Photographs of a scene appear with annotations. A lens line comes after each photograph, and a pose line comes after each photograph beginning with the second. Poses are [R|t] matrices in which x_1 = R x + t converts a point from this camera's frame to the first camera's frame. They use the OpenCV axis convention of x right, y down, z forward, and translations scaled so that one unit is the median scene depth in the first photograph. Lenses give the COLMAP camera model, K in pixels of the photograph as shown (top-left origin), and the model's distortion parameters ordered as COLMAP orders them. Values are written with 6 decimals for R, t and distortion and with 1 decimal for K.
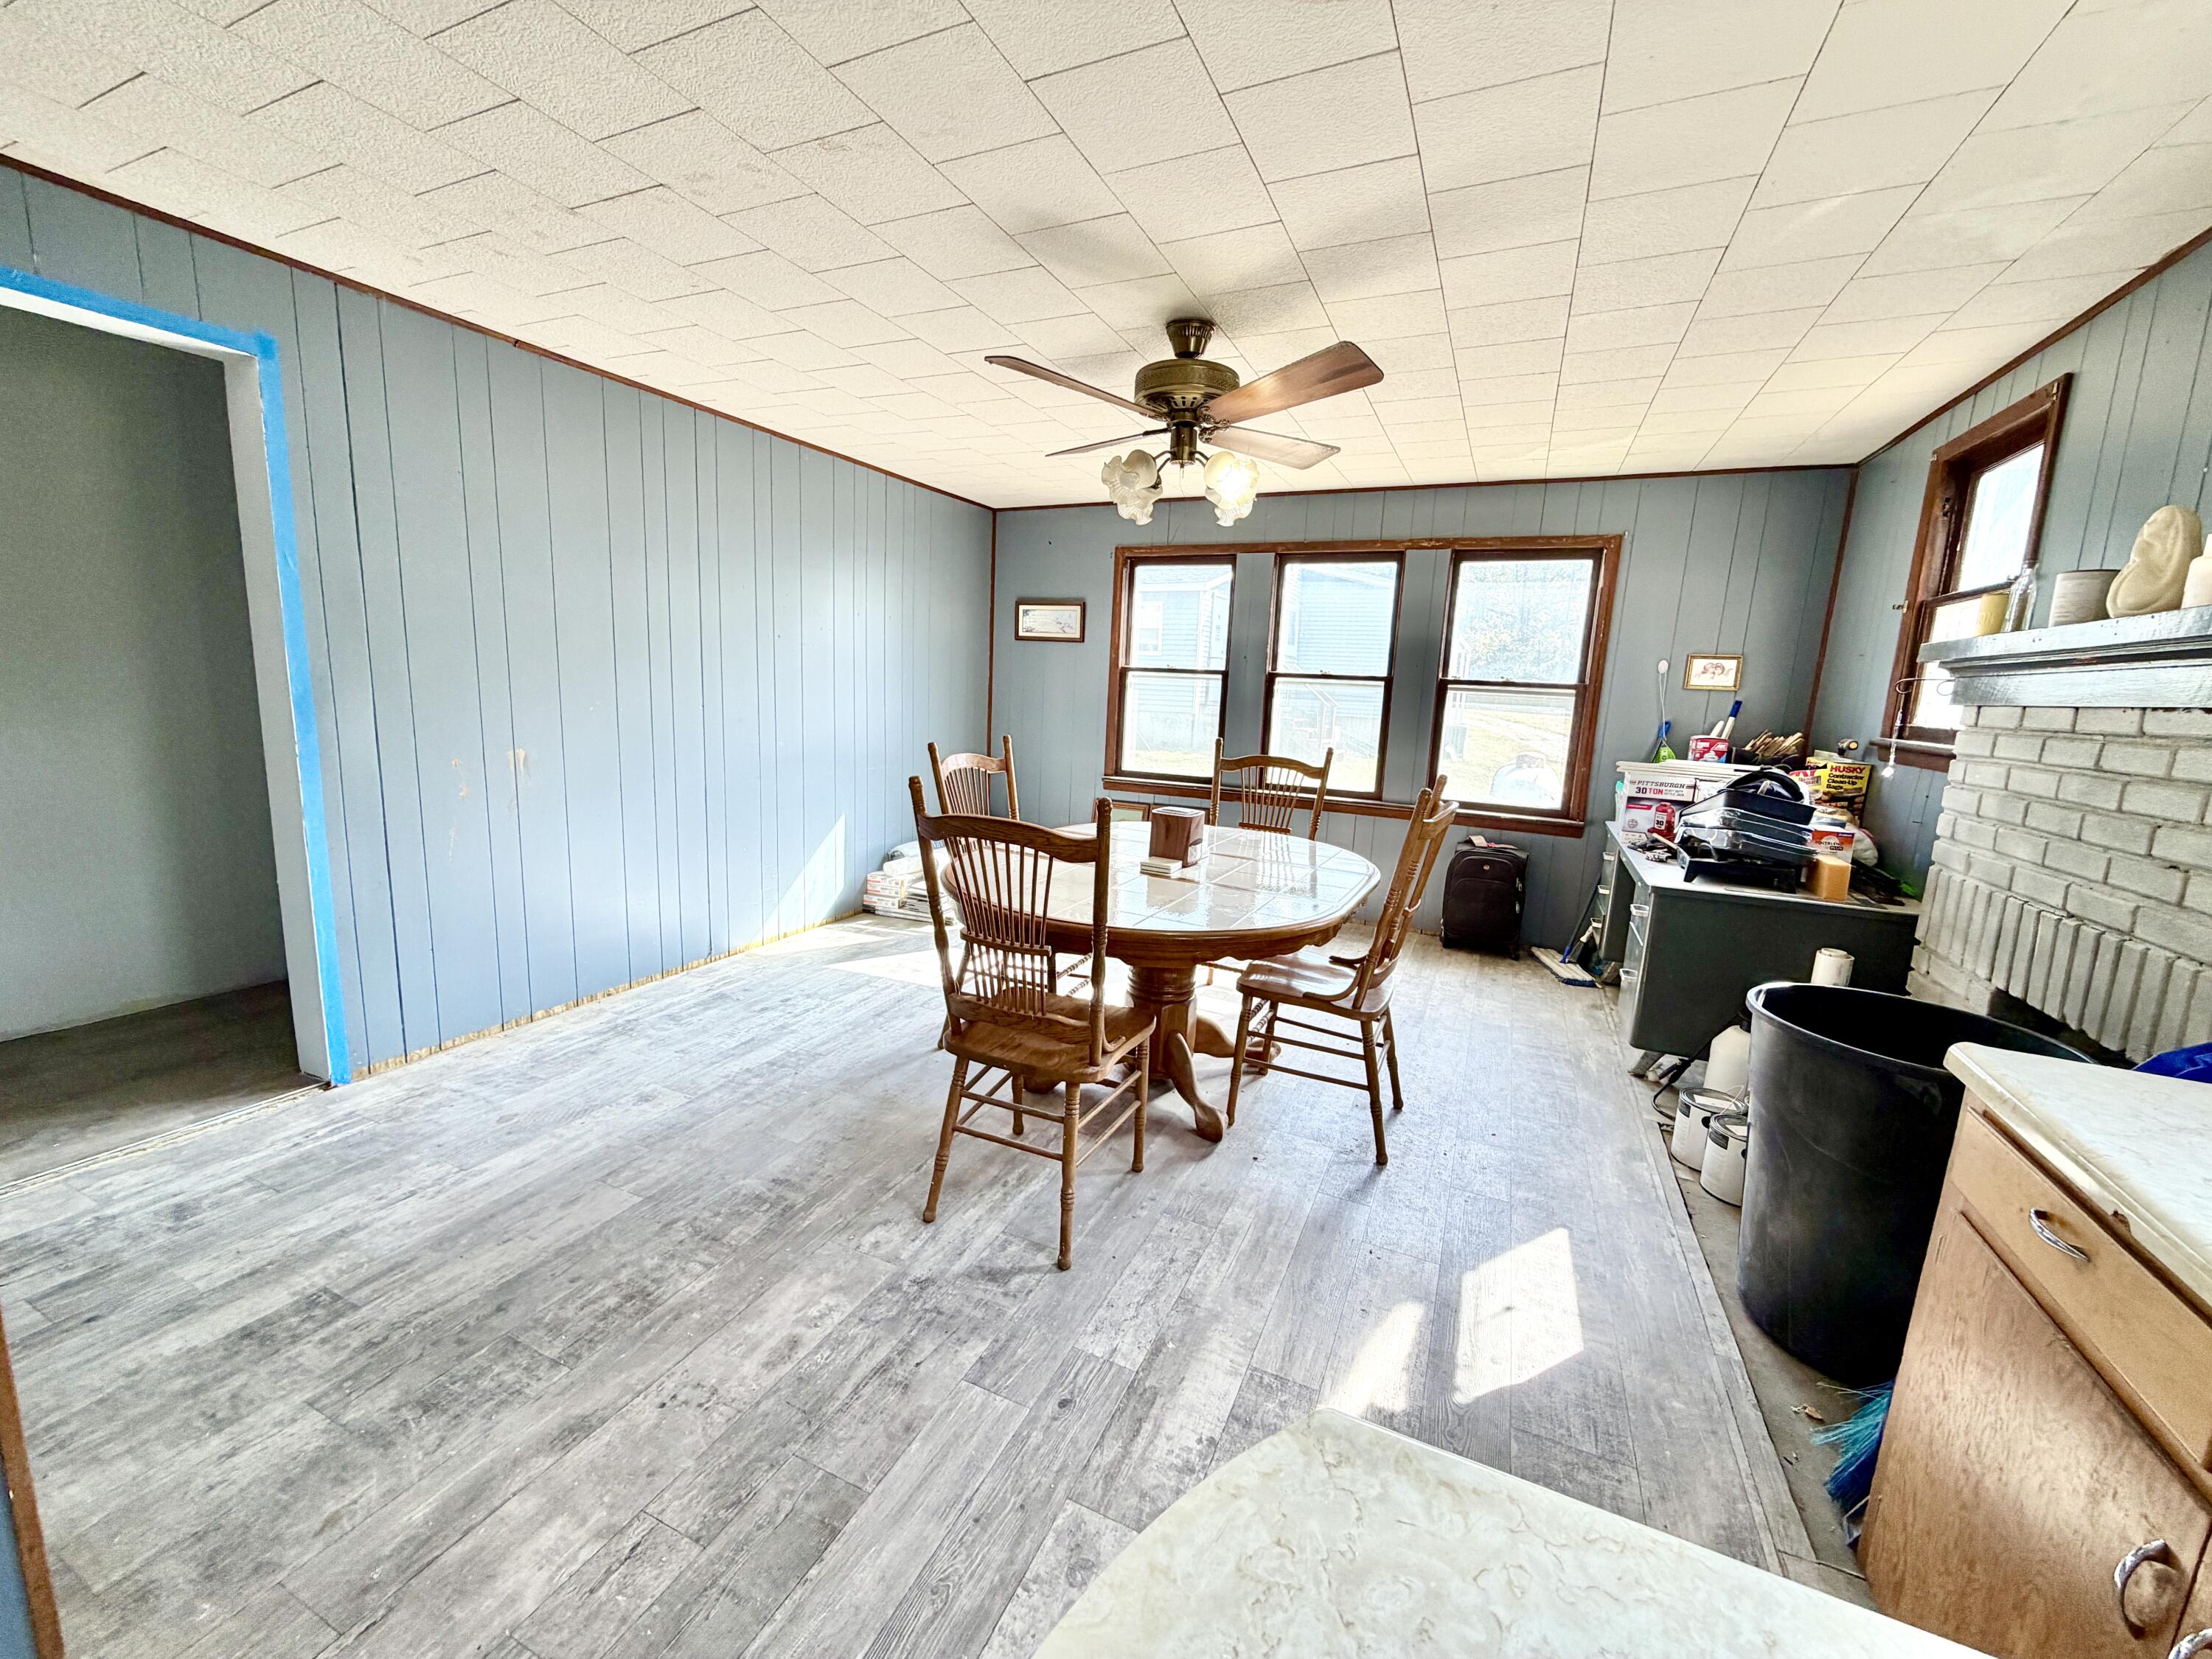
lens RADIAL K [[880.2, 0, 1106.5], [0, 880.2, 829.6], [0, 0, 1]] dist [-0.001076, 0.000588]
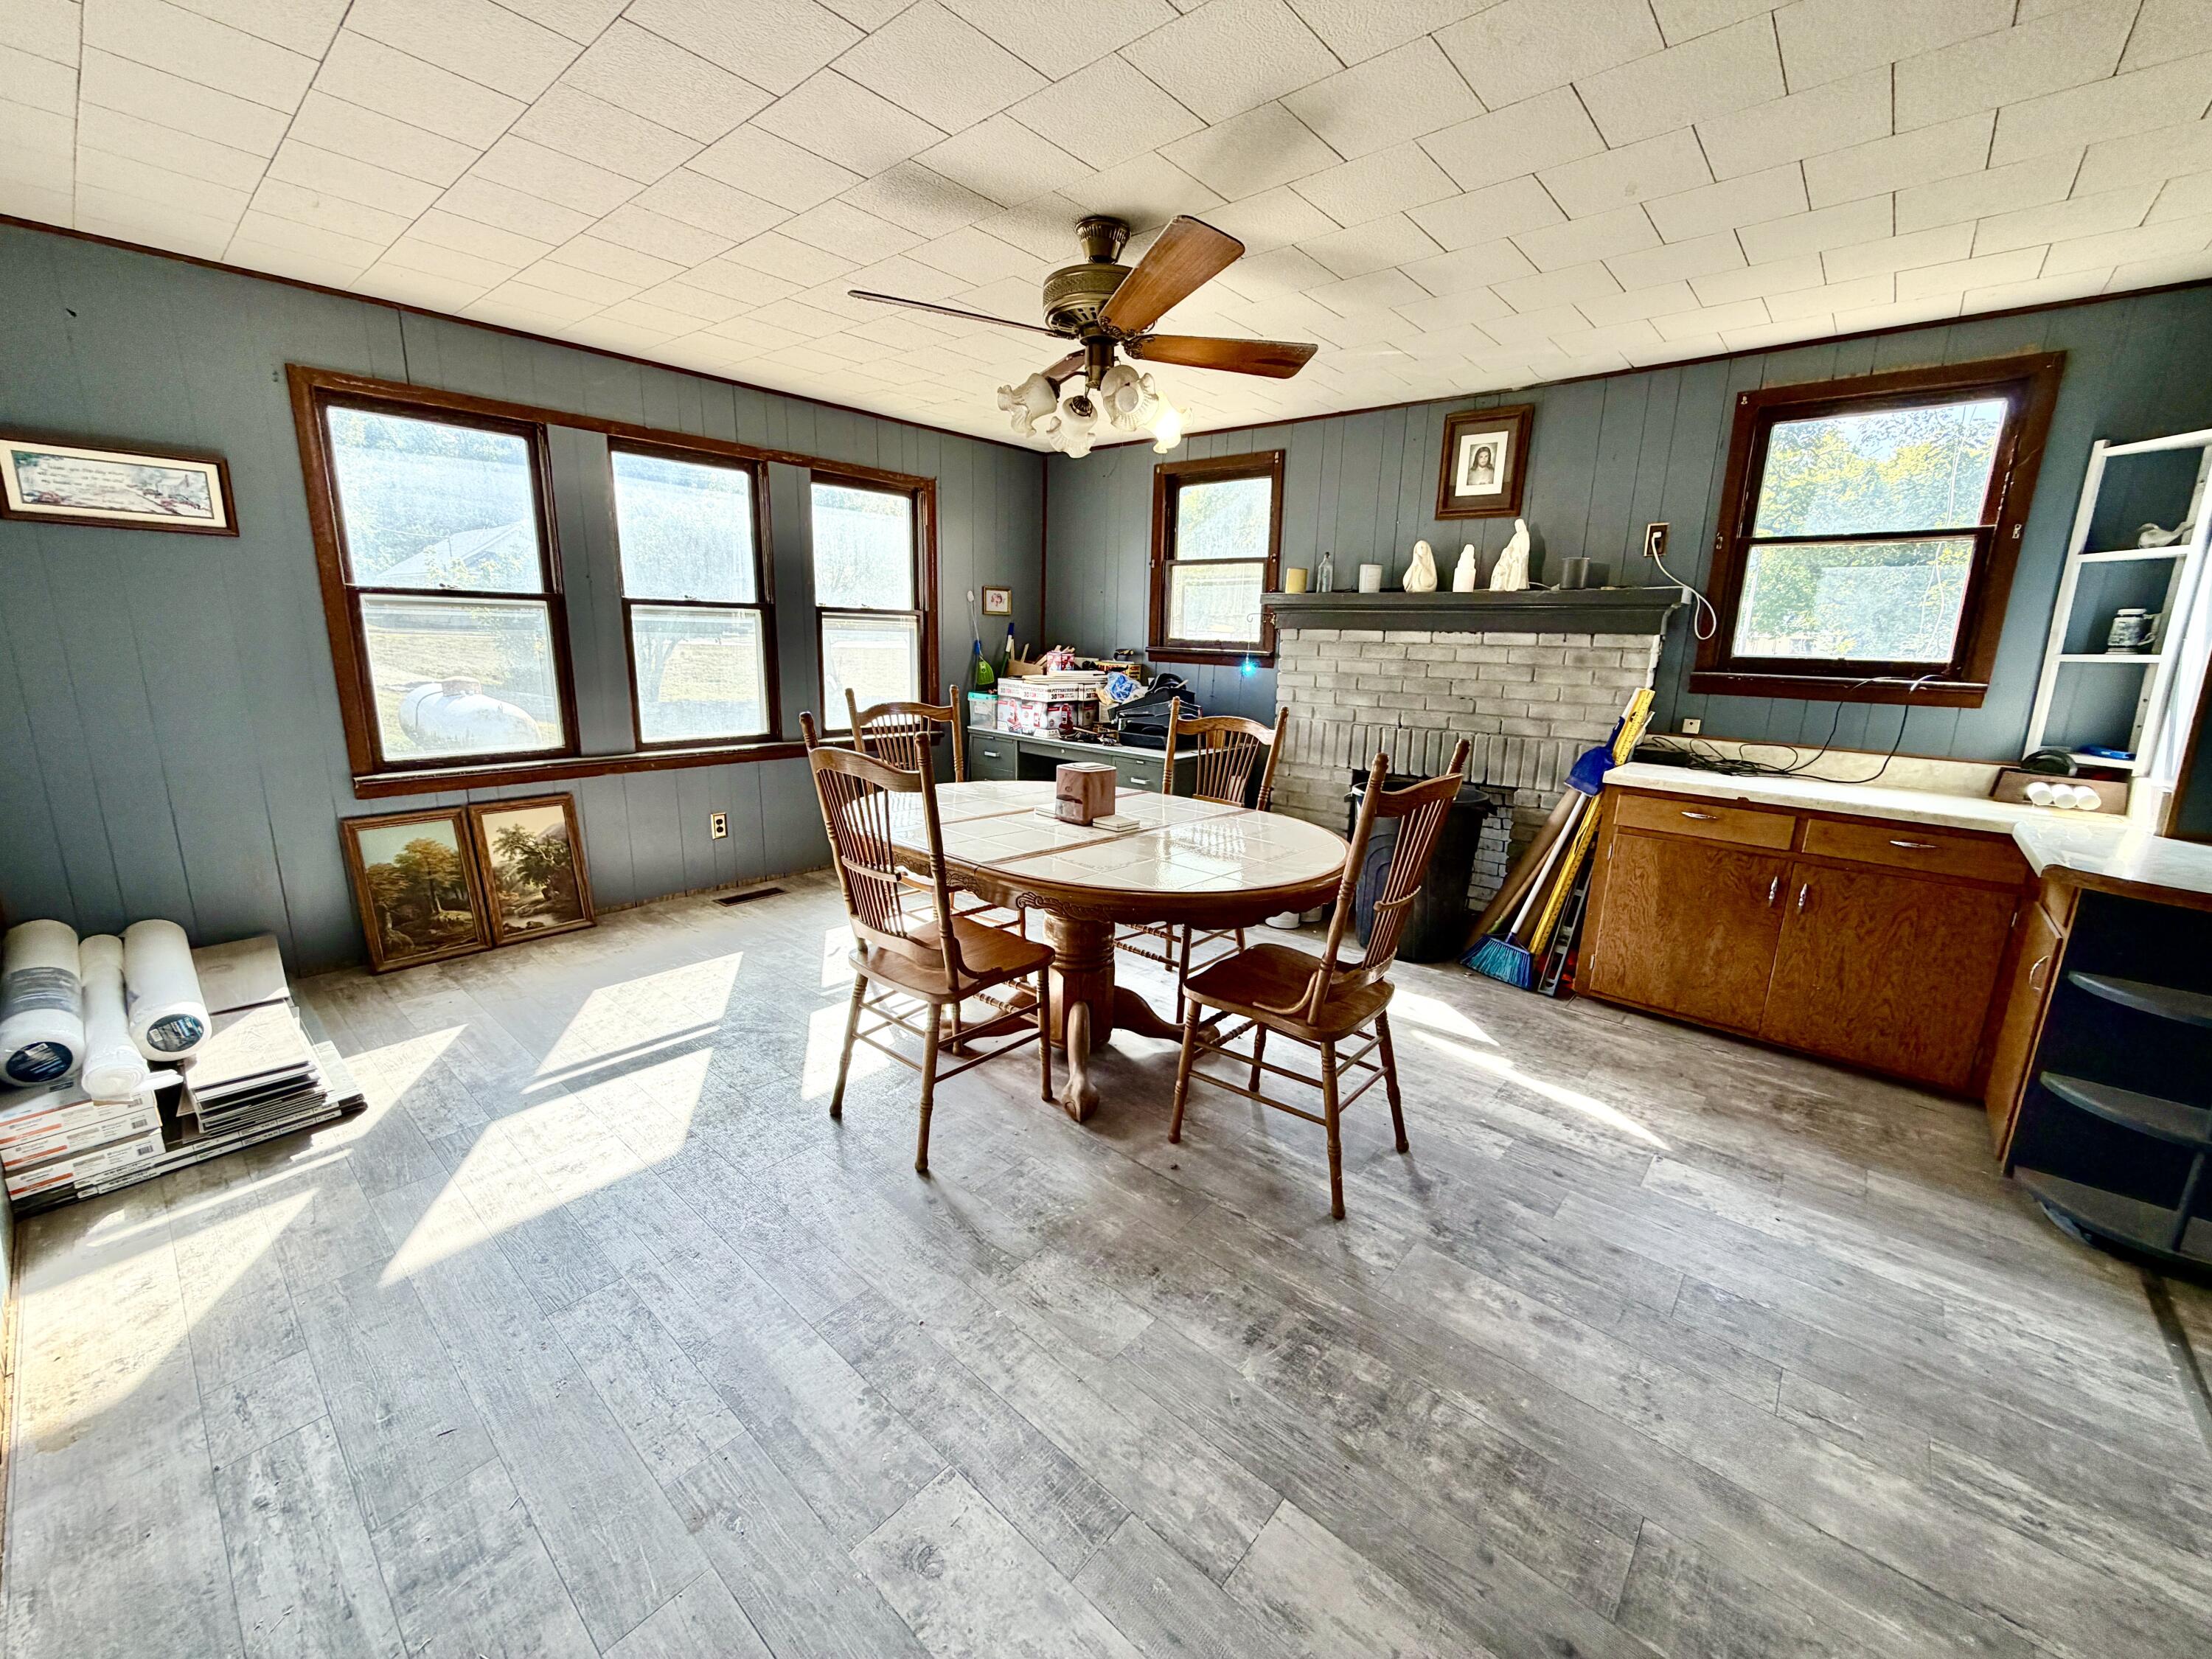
lens RADIAL K [[880.2, 0, 1096.3], [0, 880.2, 831.1], [0, 0, 1]] dist [-0.001076, 0.000588]
pose [[0.283865, -0.248854, 0.926009, -0.674894], [0.146768, 0.965632, 0.214511, -0.130696], [-0.947565, 0.075017, 0.310633, 0.587275]]
